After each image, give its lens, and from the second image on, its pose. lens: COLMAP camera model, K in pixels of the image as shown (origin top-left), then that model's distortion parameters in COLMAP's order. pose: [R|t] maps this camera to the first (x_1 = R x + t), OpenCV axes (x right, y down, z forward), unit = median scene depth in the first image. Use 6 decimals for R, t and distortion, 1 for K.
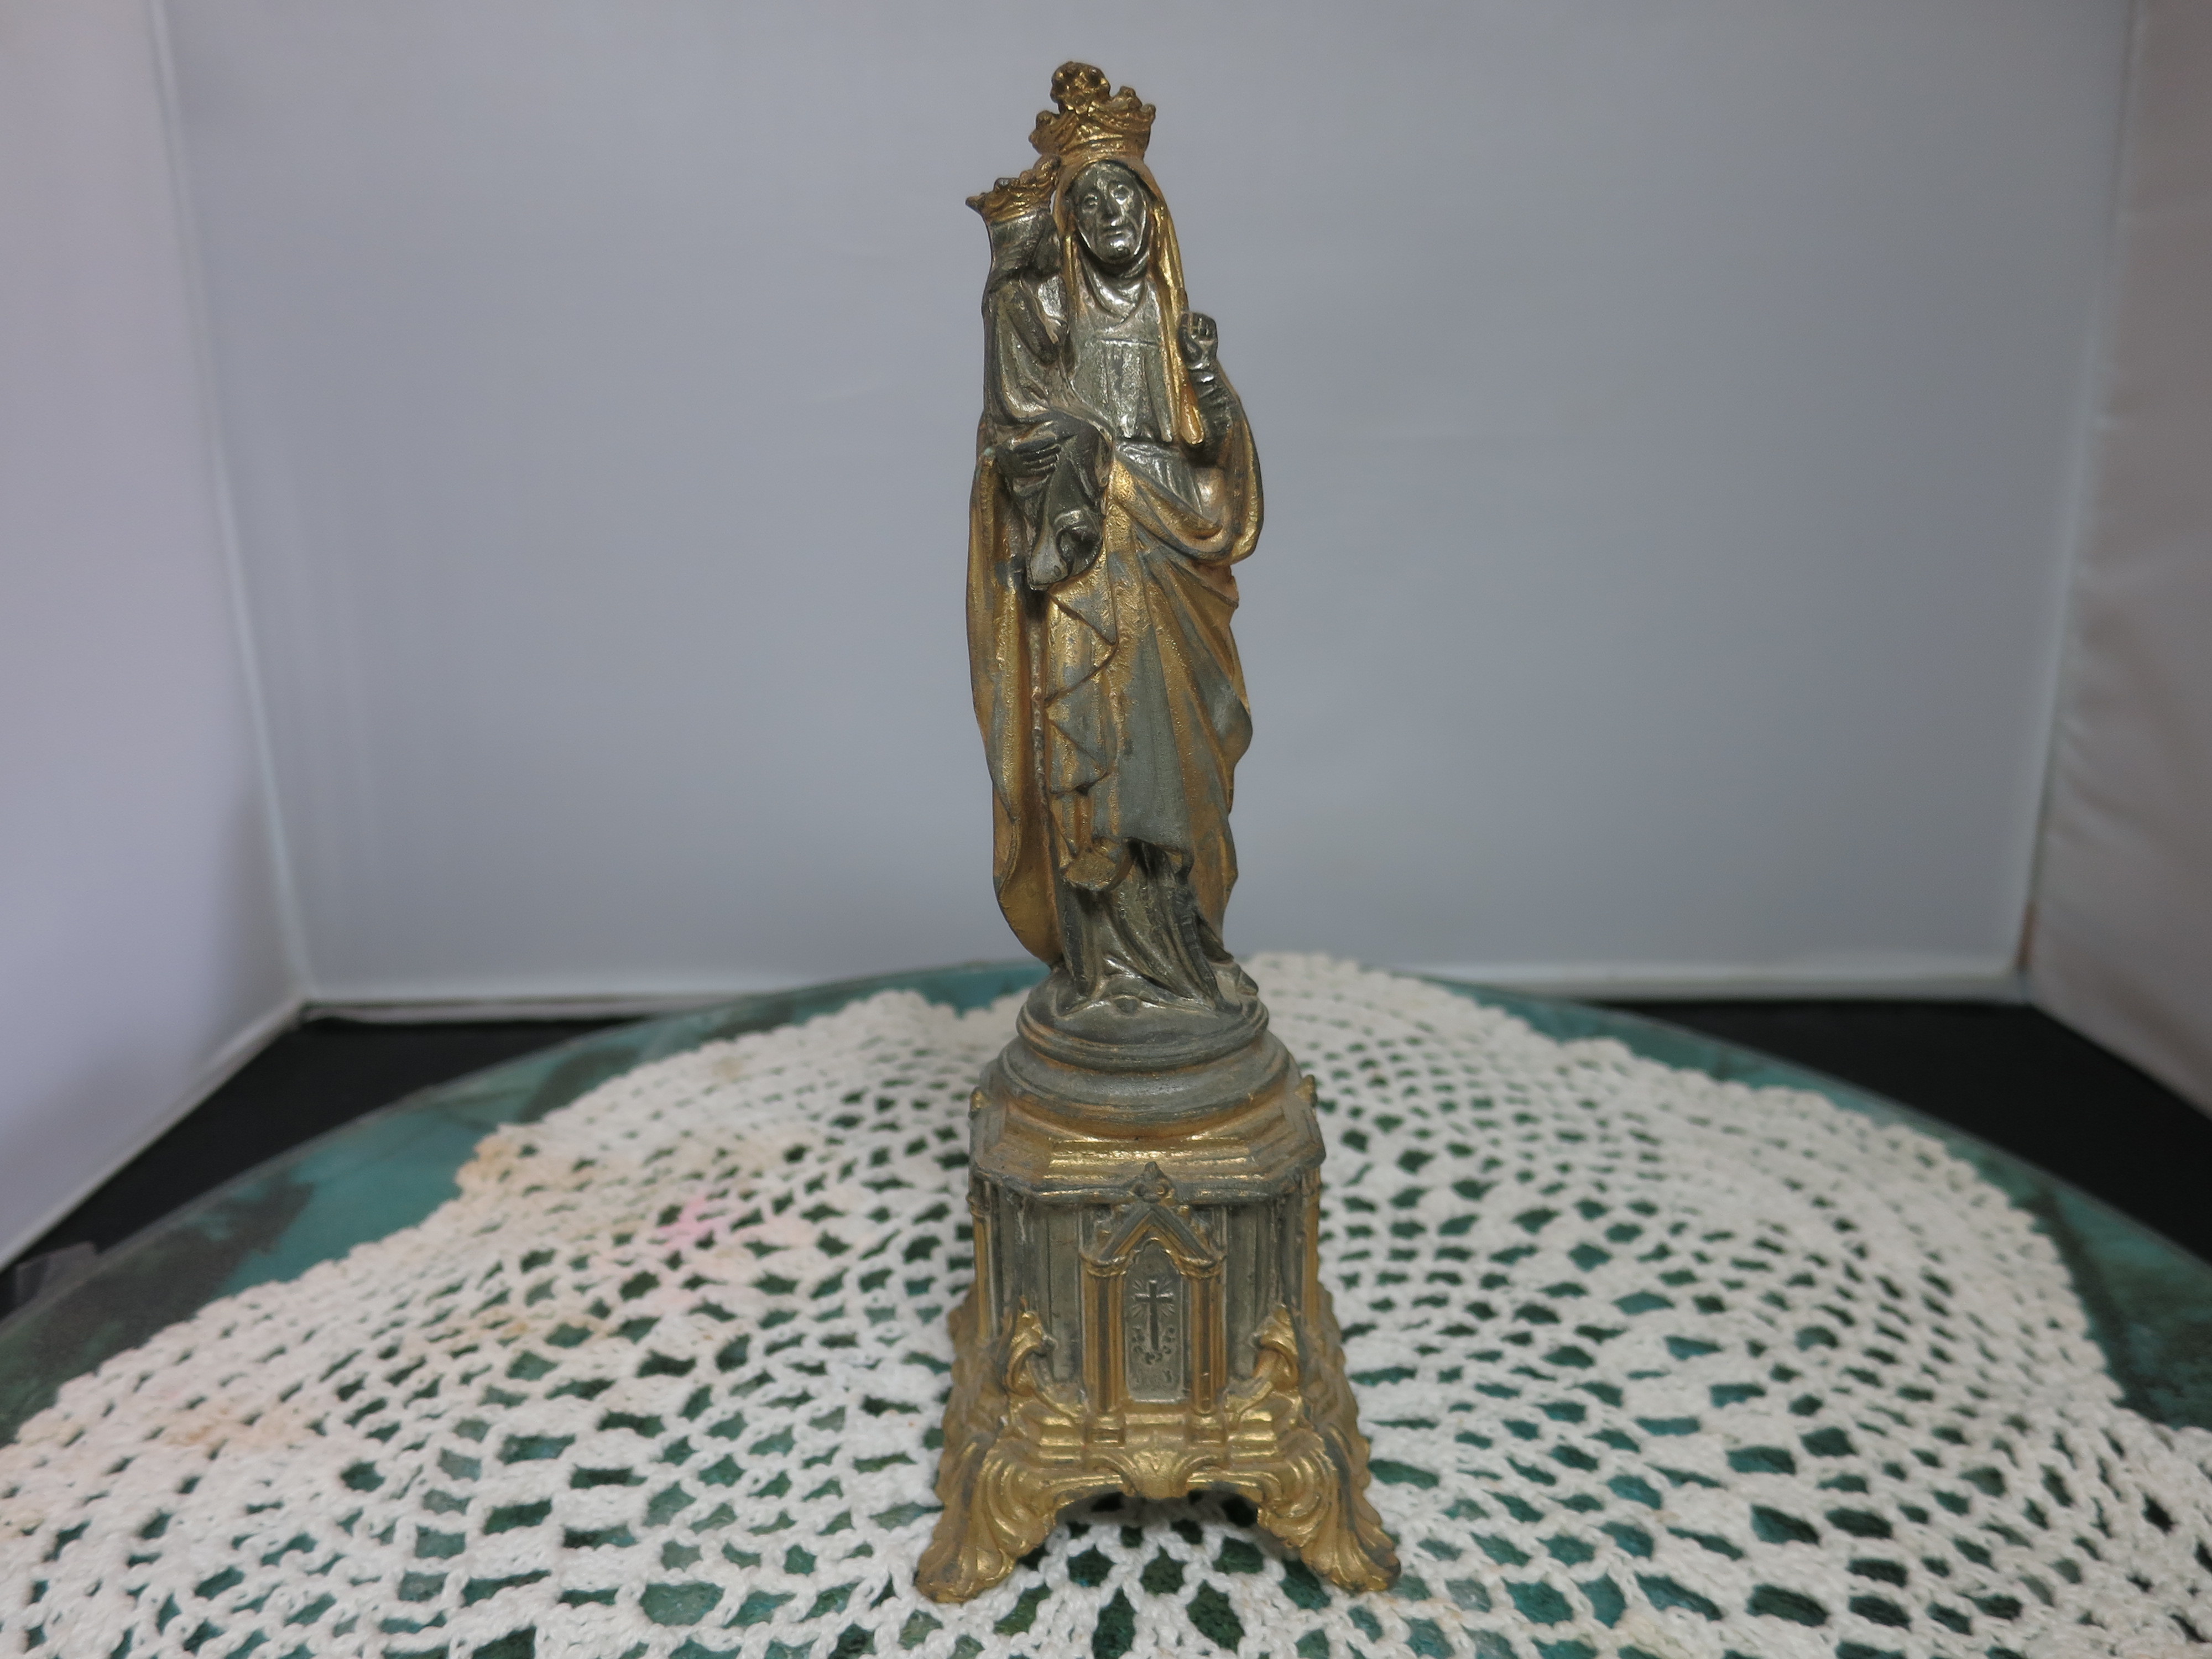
lens RADIAL K [[1631.8, 0, 1106.0], [0, 1631.8, 829.5], [0, 0, 1]] dist [-0.047426, 0.001031]
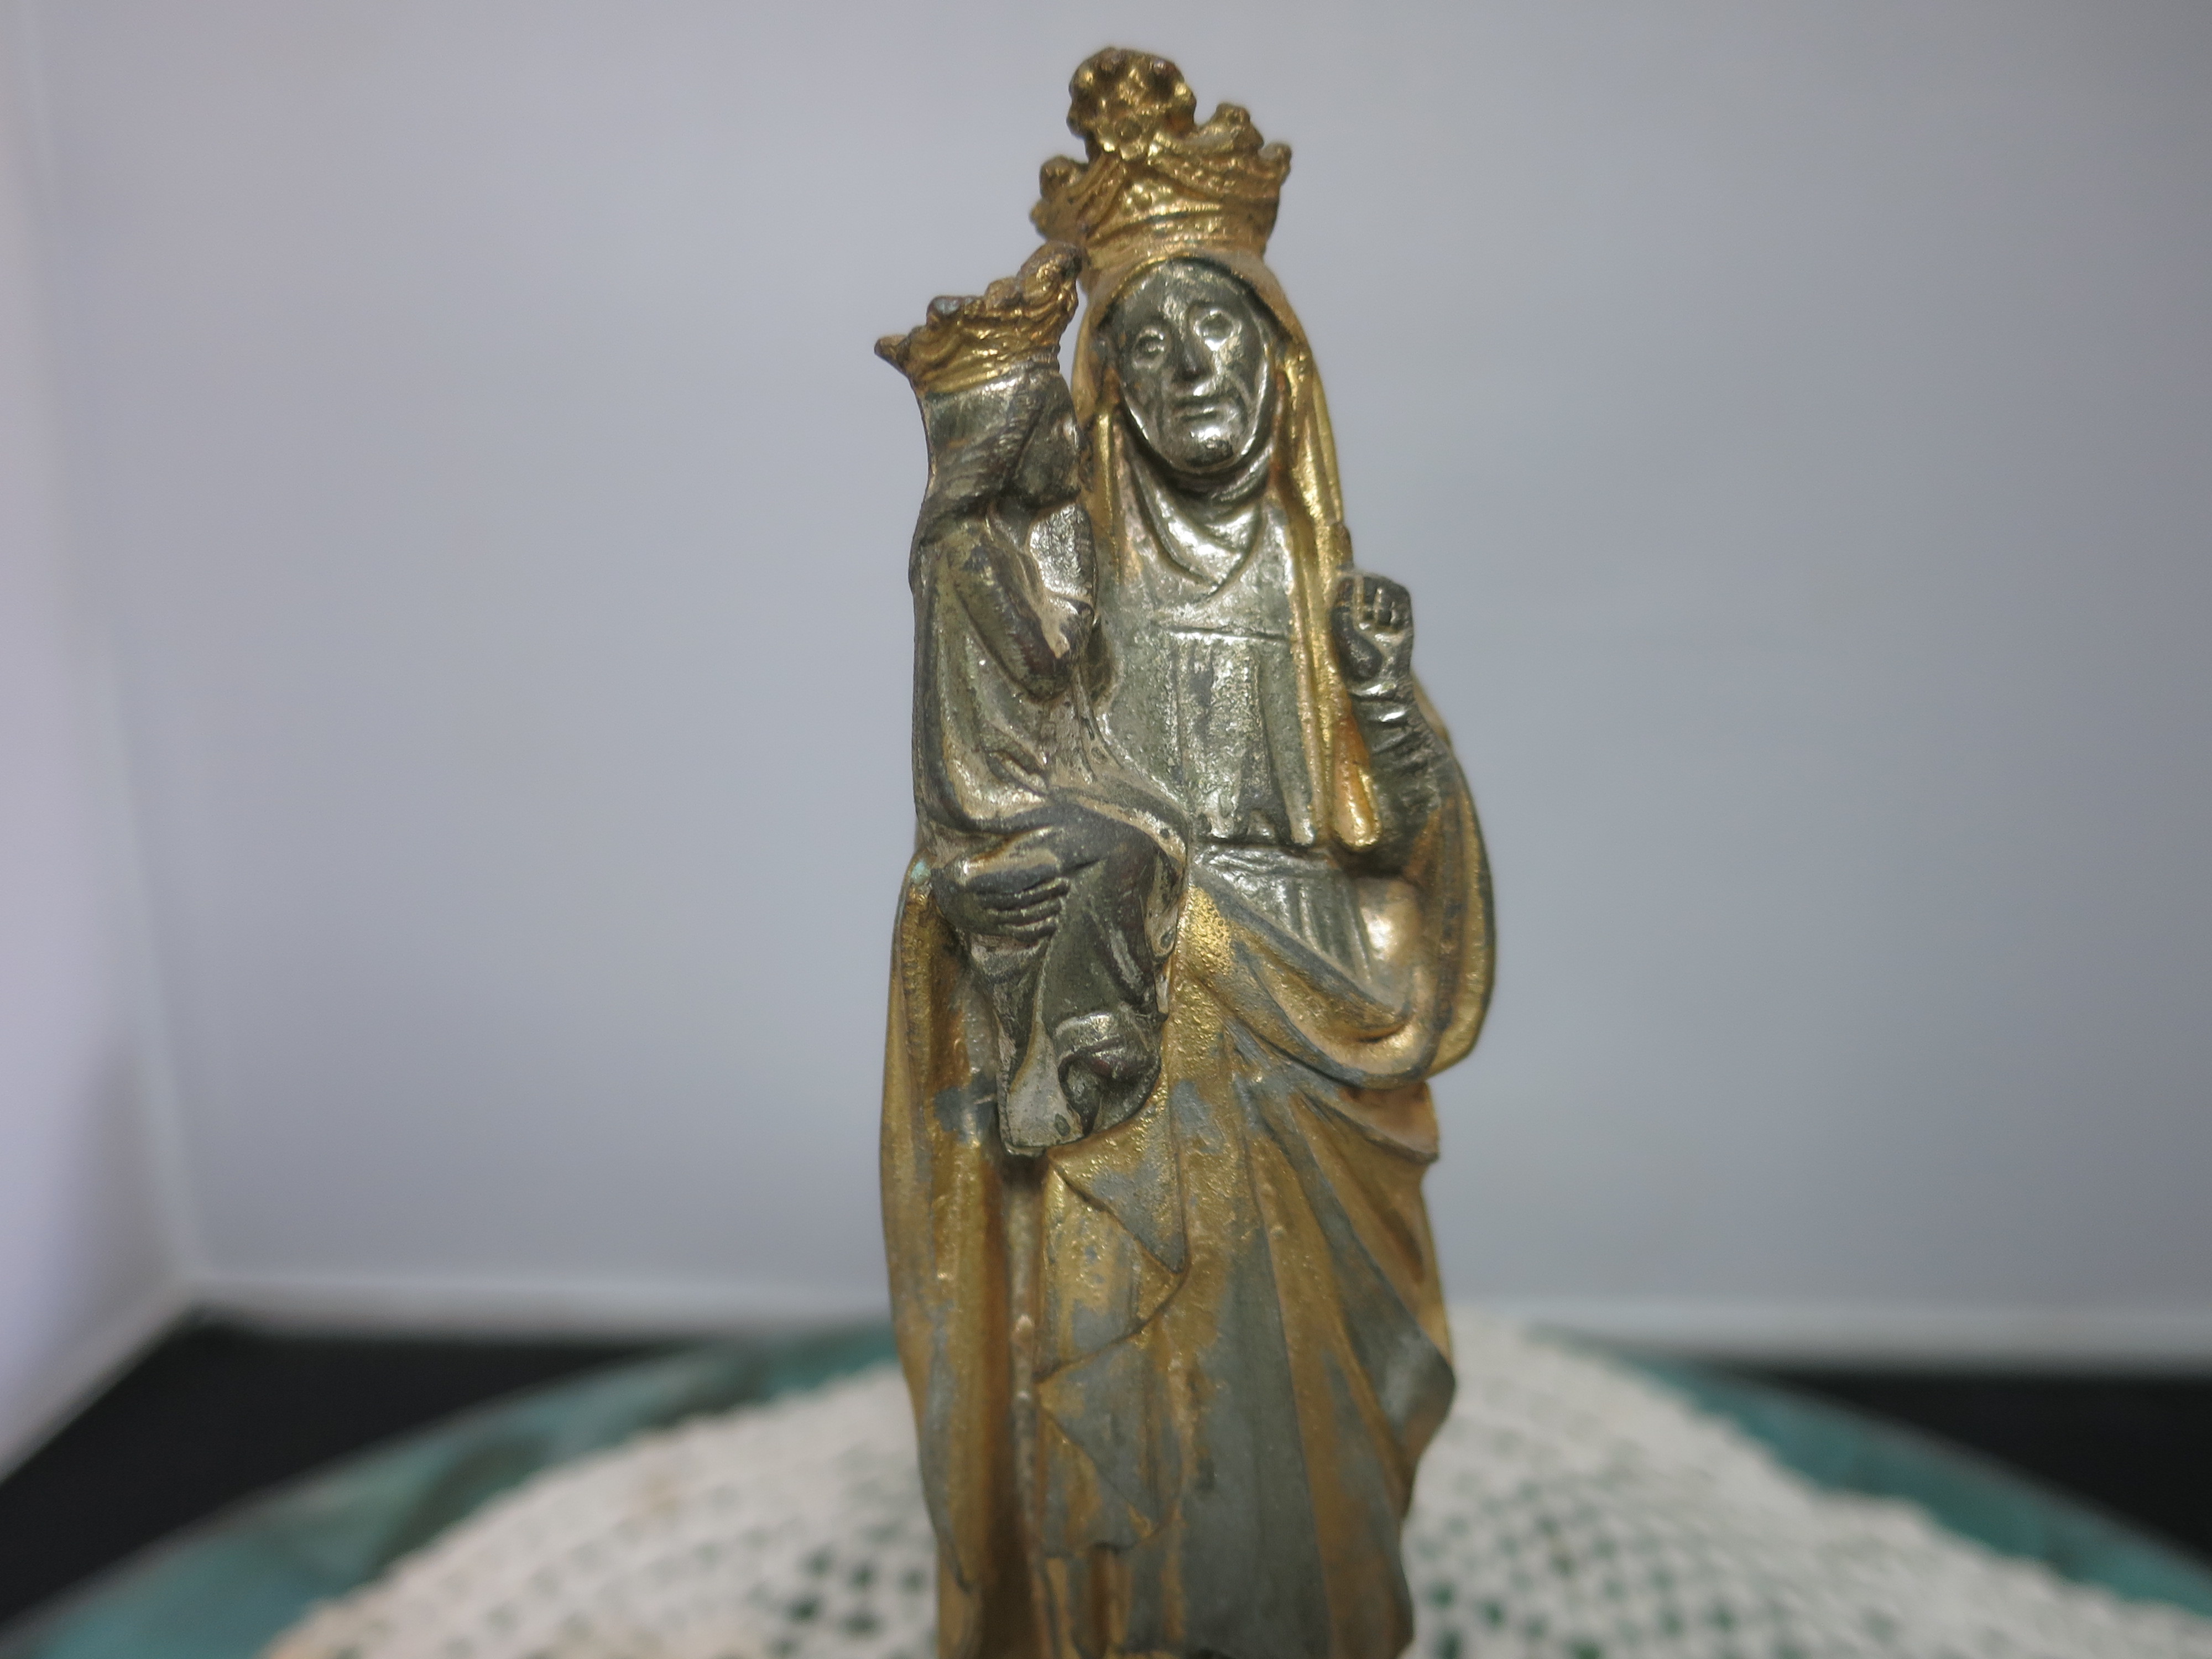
lens RADIAL K [[1575.1, 0, 1106.0], [0, 1575.1, 829.5], [0, 0, 1]] dist [-0.064309, 0.000123]
pose [[0.997737, 0.022064, -0.063516, 0.009418], [-0.024862, 0.998739, -0.043615, -0.223020], [0.062473, 0.045096, 0.997027, 0.543516]]
